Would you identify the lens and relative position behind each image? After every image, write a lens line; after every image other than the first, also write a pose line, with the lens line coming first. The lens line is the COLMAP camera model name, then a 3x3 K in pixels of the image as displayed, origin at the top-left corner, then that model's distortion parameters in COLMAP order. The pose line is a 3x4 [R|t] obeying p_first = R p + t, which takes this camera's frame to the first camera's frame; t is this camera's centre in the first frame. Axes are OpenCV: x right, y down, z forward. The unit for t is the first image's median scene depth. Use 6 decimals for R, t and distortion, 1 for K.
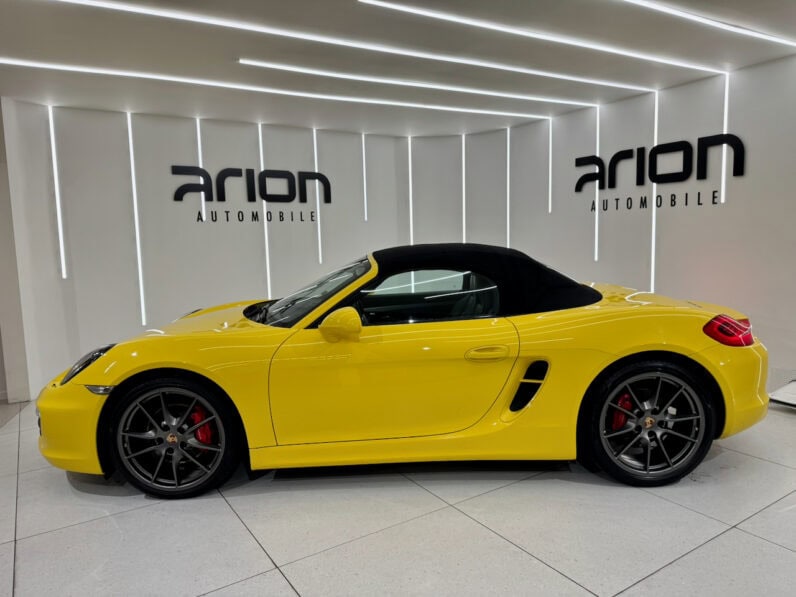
lens RADIAL K [[580.9, 0, 390.7], [0, 580.9, 287.0], [0, 0, 1]] dist [0.045034, -0.081740]
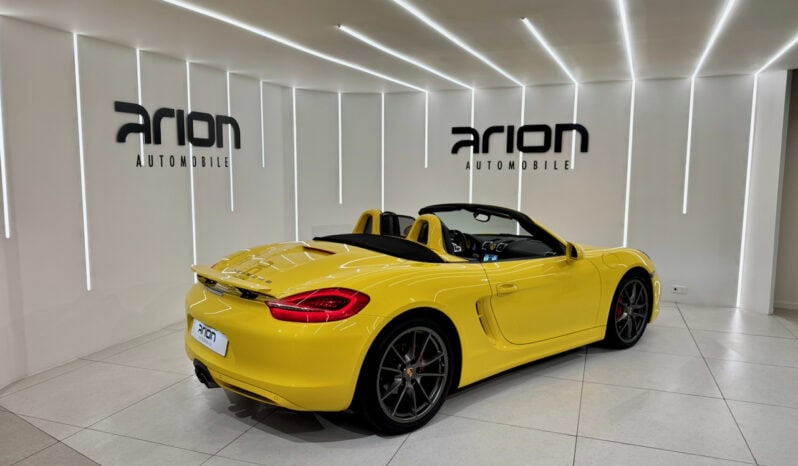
lens RADIAL K [[581.8, 0, 397.4], [0, 581.8, 229.2], [0, 0, 1]] dist [0.045332, -0.089862]
pose [[0.793945, -0.032052, 0.607144, -0.651020], [0.027414, 0.999481, 0.016915, -0.024659], [-0.607371, 0.003215, 0.794412, 0.069713]]
